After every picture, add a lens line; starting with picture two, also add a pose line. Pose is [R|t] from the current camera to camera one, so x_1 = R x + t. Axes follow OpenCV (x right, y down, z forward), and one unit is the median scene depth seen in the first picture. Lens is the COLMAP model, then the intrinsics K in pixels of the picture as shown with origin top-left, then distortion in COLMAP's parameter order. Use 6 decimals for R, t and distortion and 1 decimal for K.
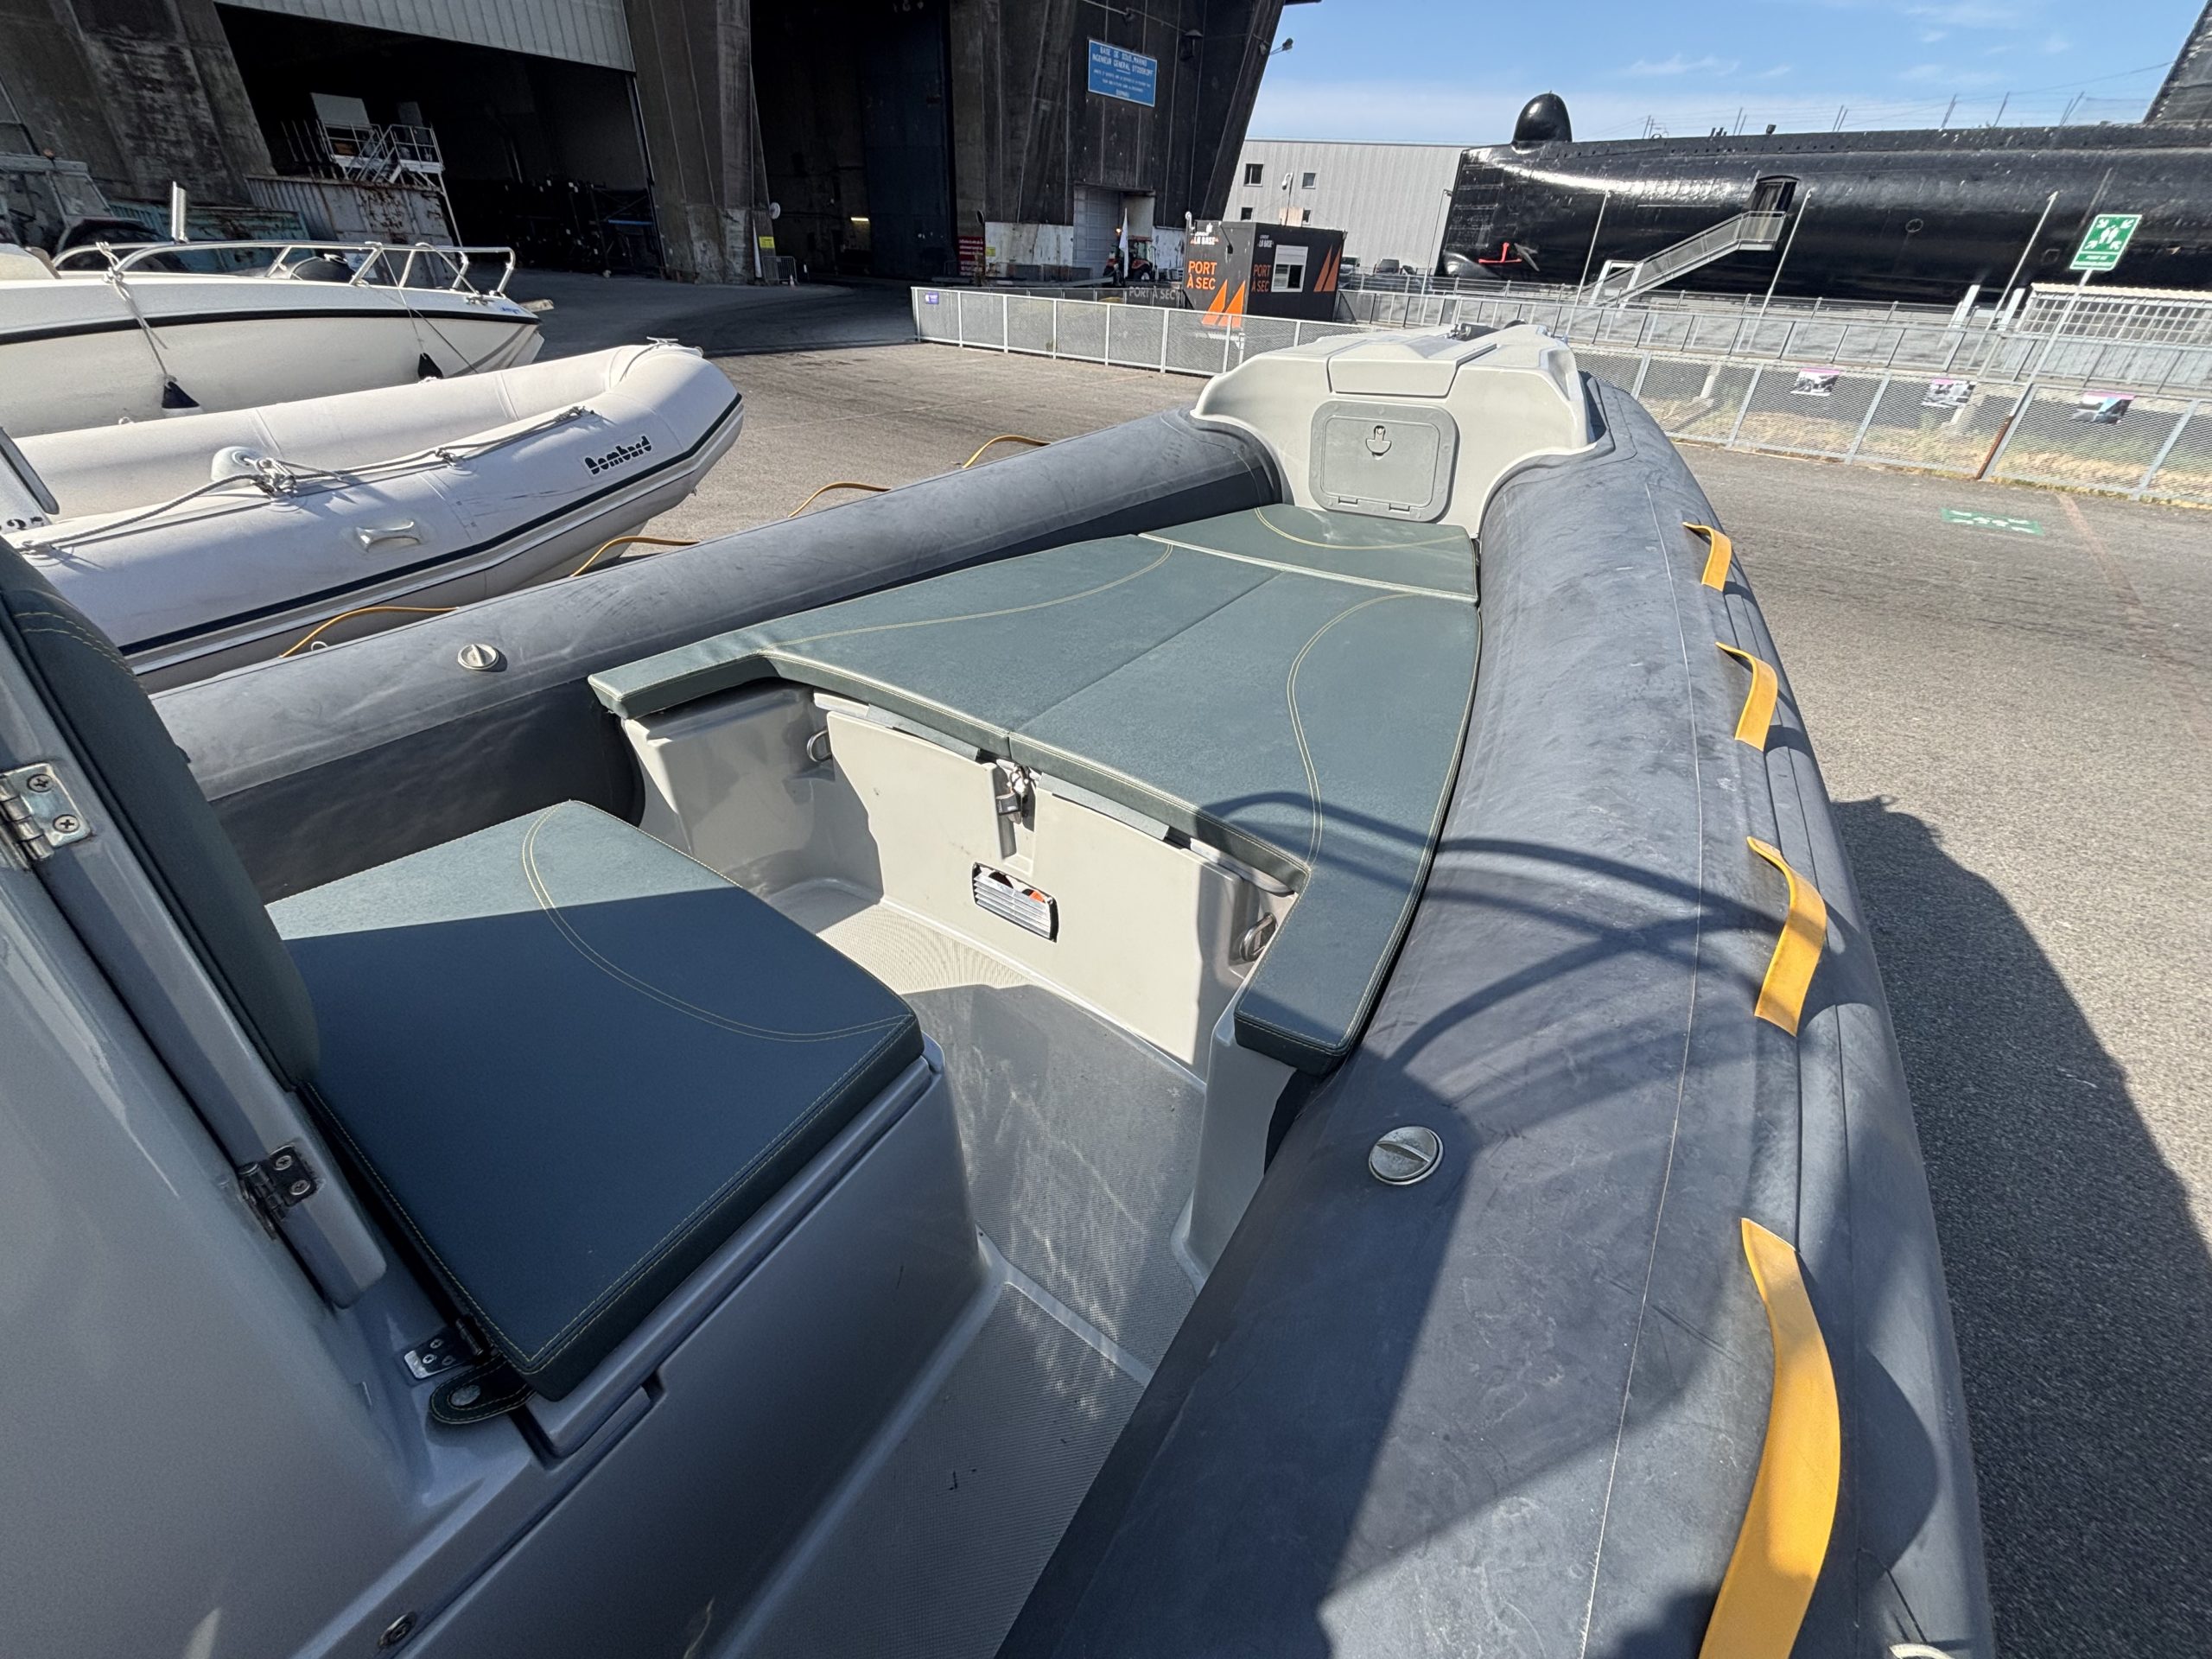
lens RADIAL K [[889.6, 0, 1101.3], [0, 889.6, 827.9], [0, 0, 1]] dist [0.017795, -0.004461]
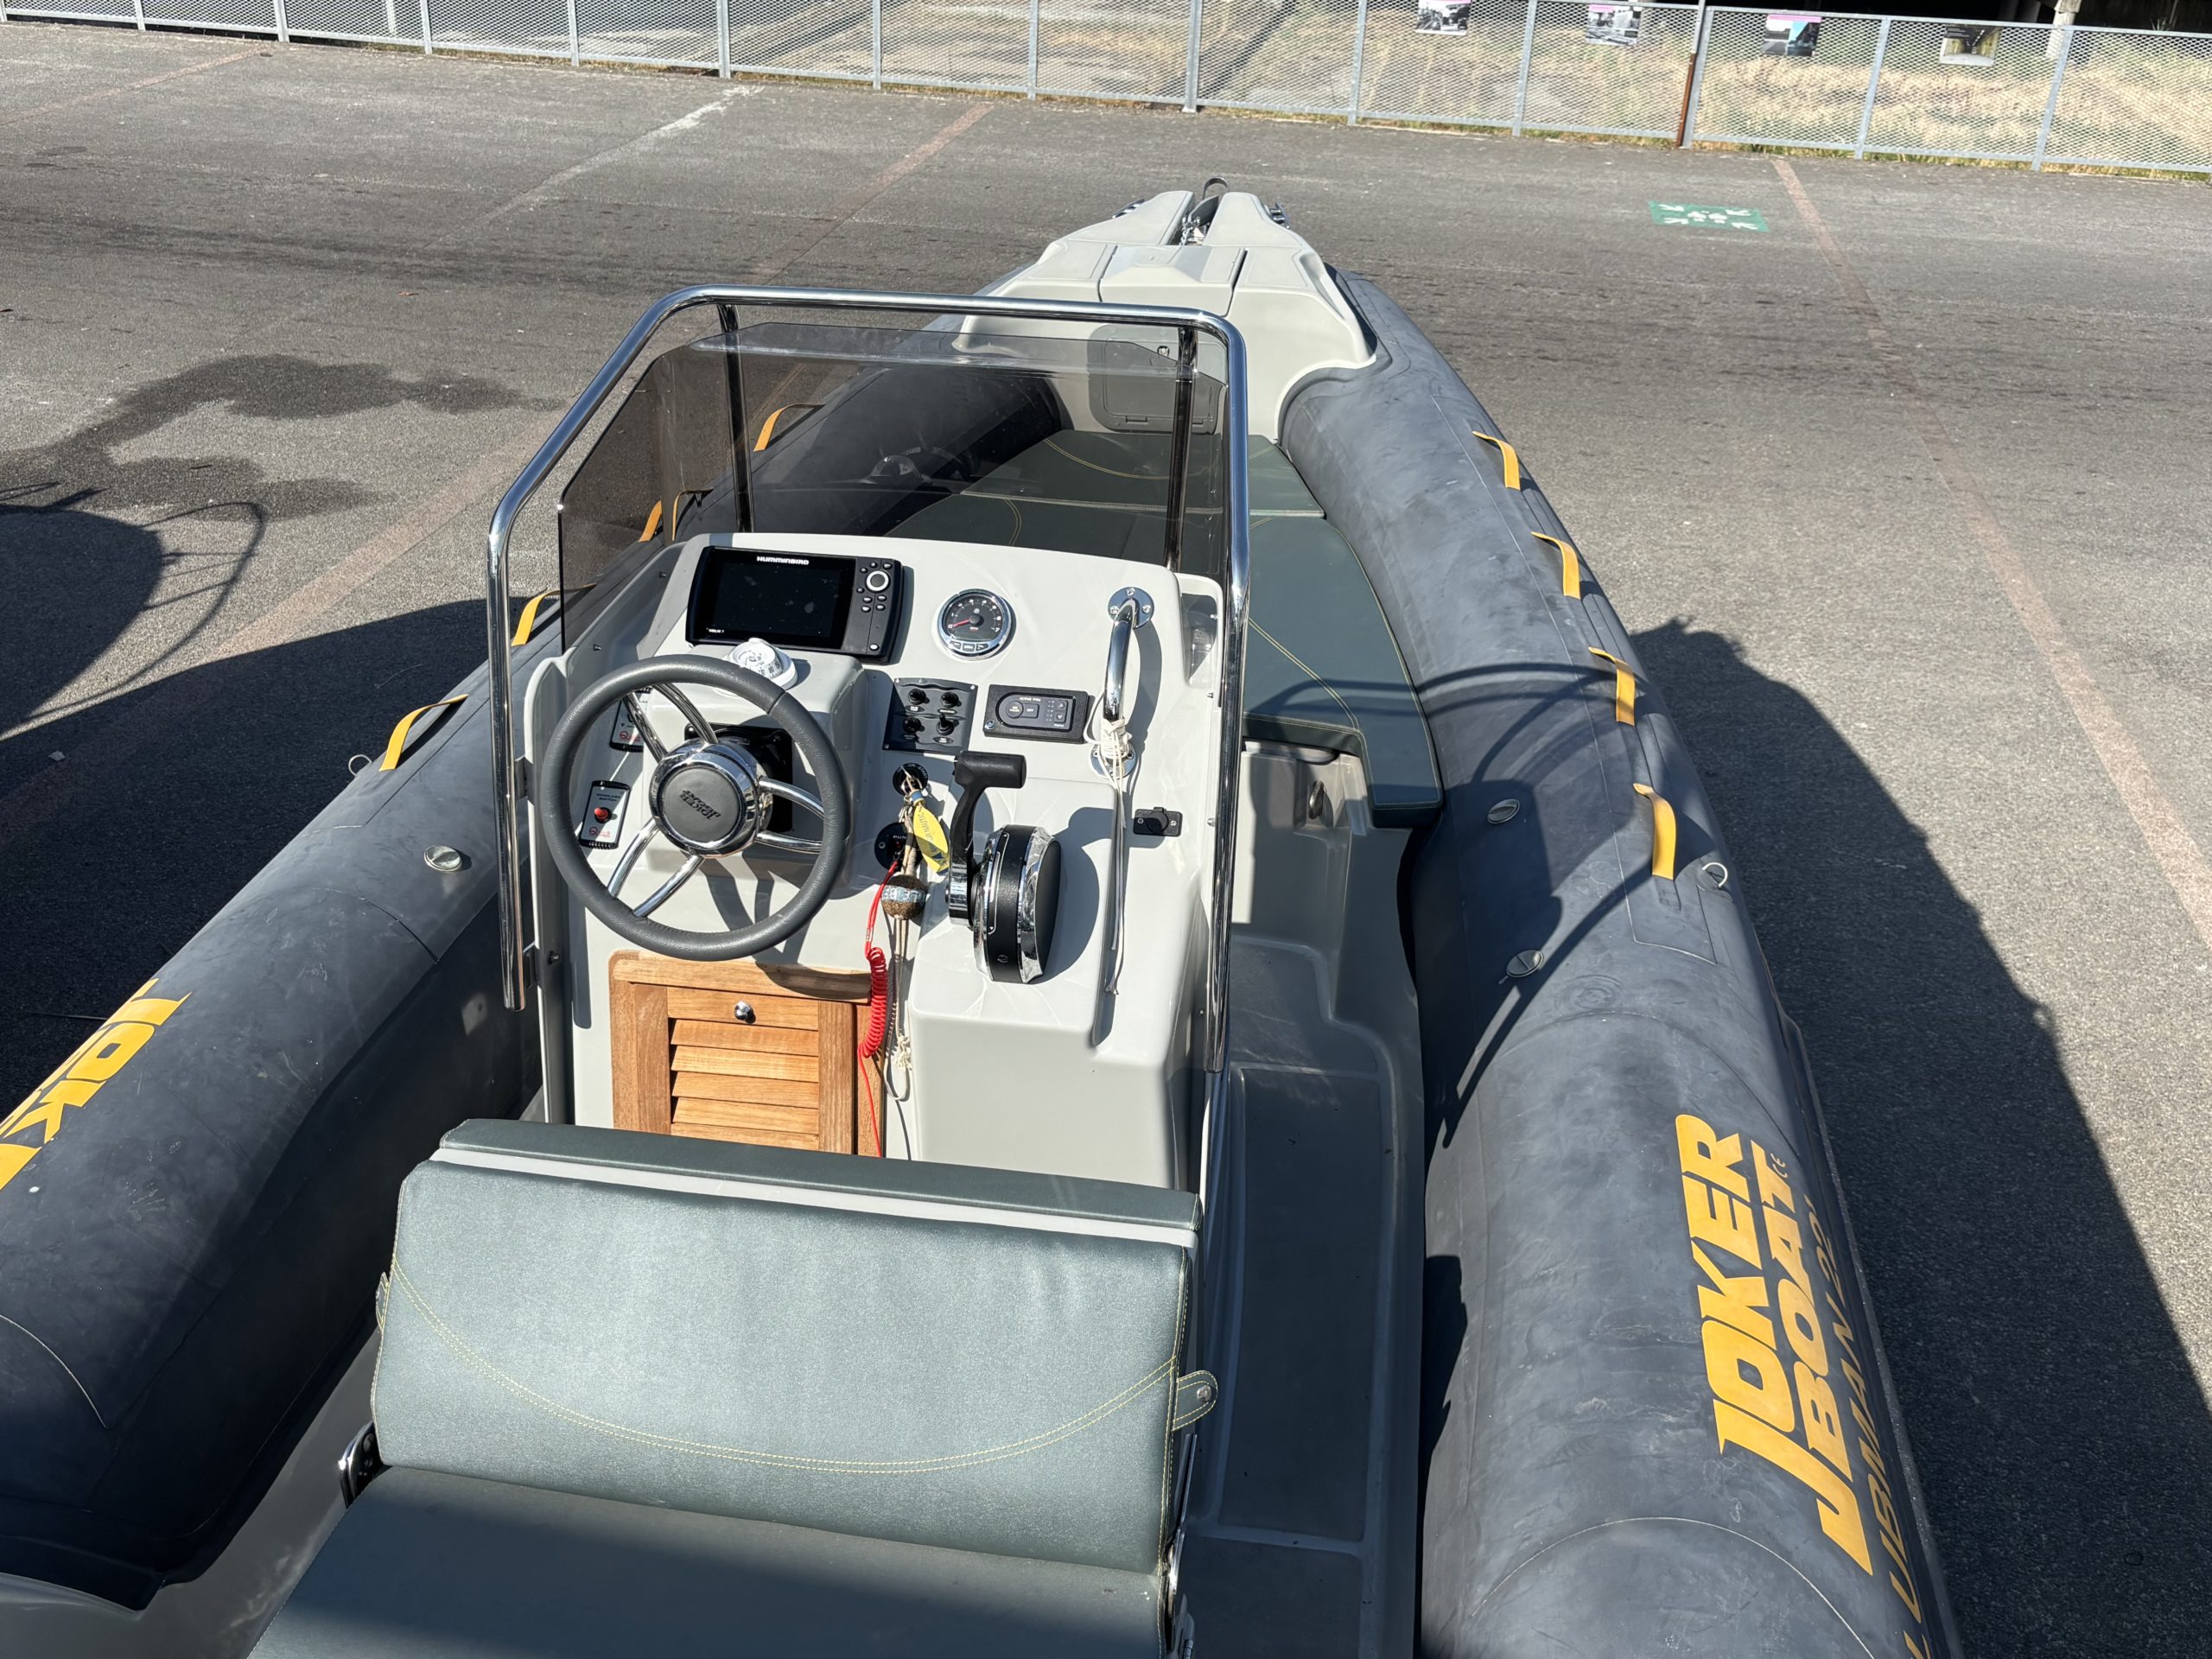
lens RADIAL K [[2042.8, 0, 1106.0], [0, 2042.8, 829.5], [0, 0, 1]] dist [0.035959, -0.008766]
pose [[0.885597, -0.223835, 0.406960, -0.471928], [0.249352, 0.968361, -0.010006, 0.040869], [-0.391844, 0.110338, 0.913391, -0.581273]]
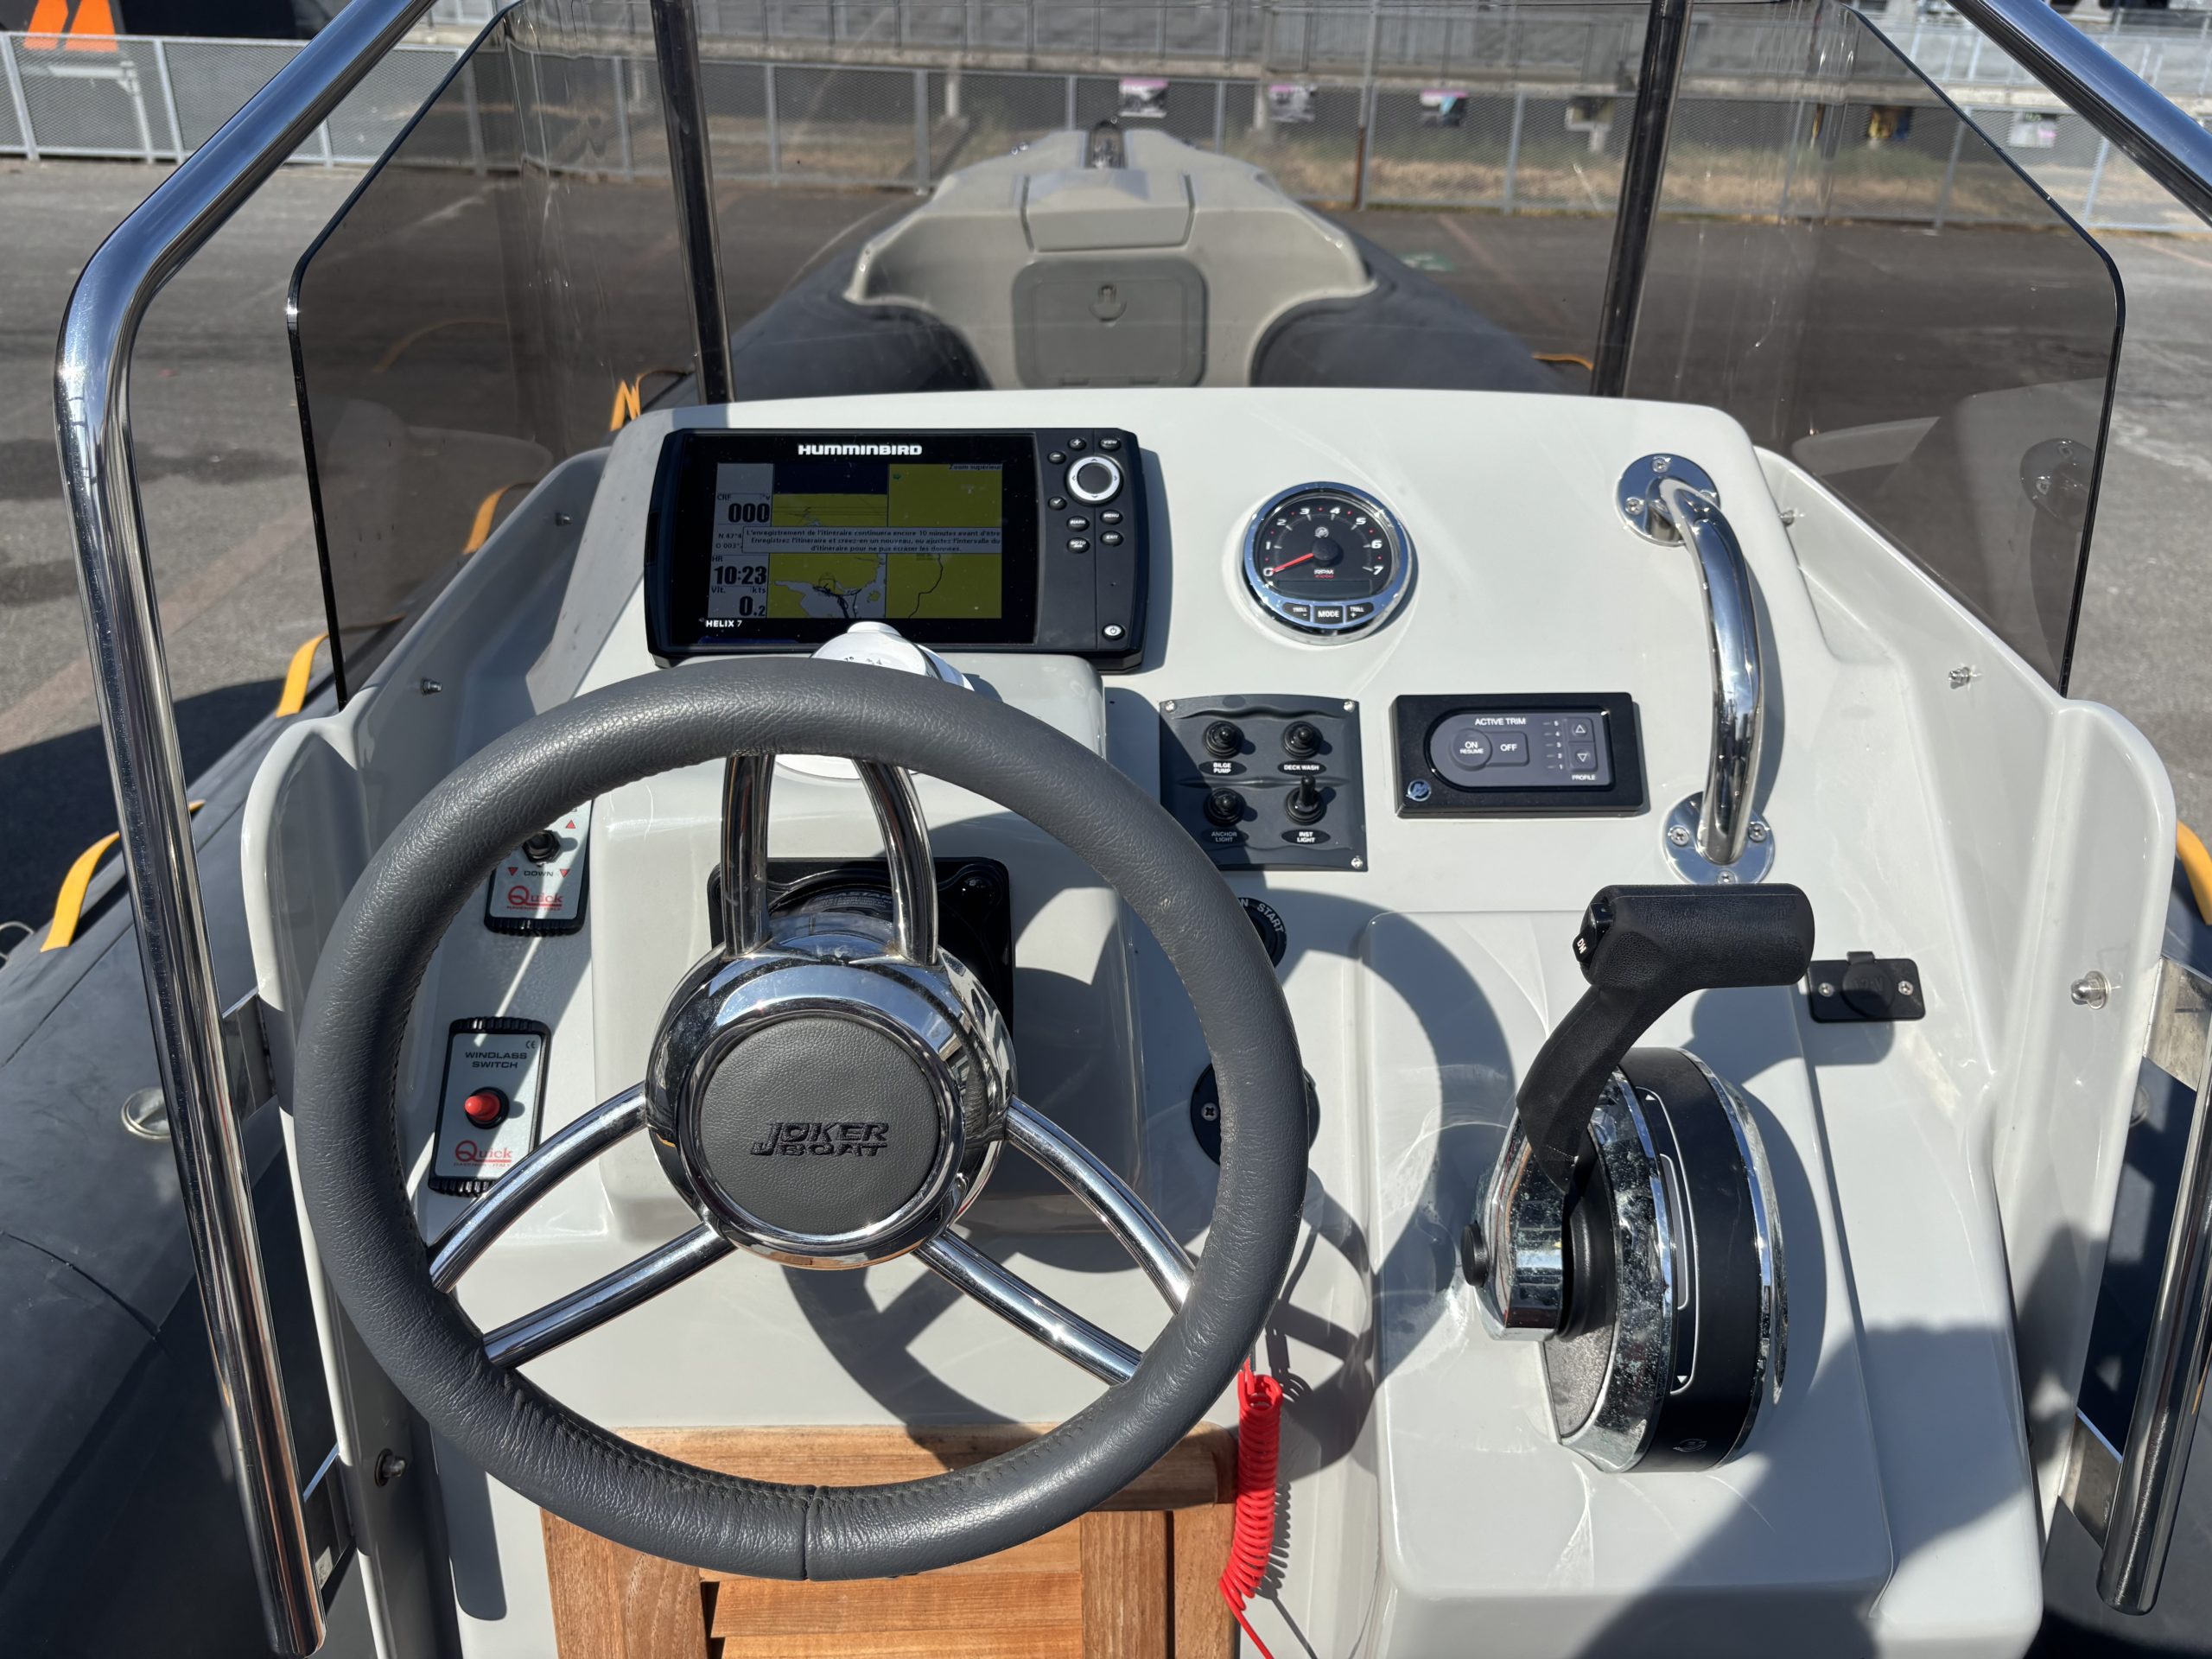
lens RADIAL K [[1699.6, 0, 1137.0], [0, 1699.6, 840.0], [0, 0, 1]] dist [-0.004685, -0.007803]
pose [[0.786624, -0.305538, 0.536535, -0.382487], [0.335963, 0.940882, 0.043238, -0.027053], [-0.518027, 0.146243, 0.842770, -0.125387]]
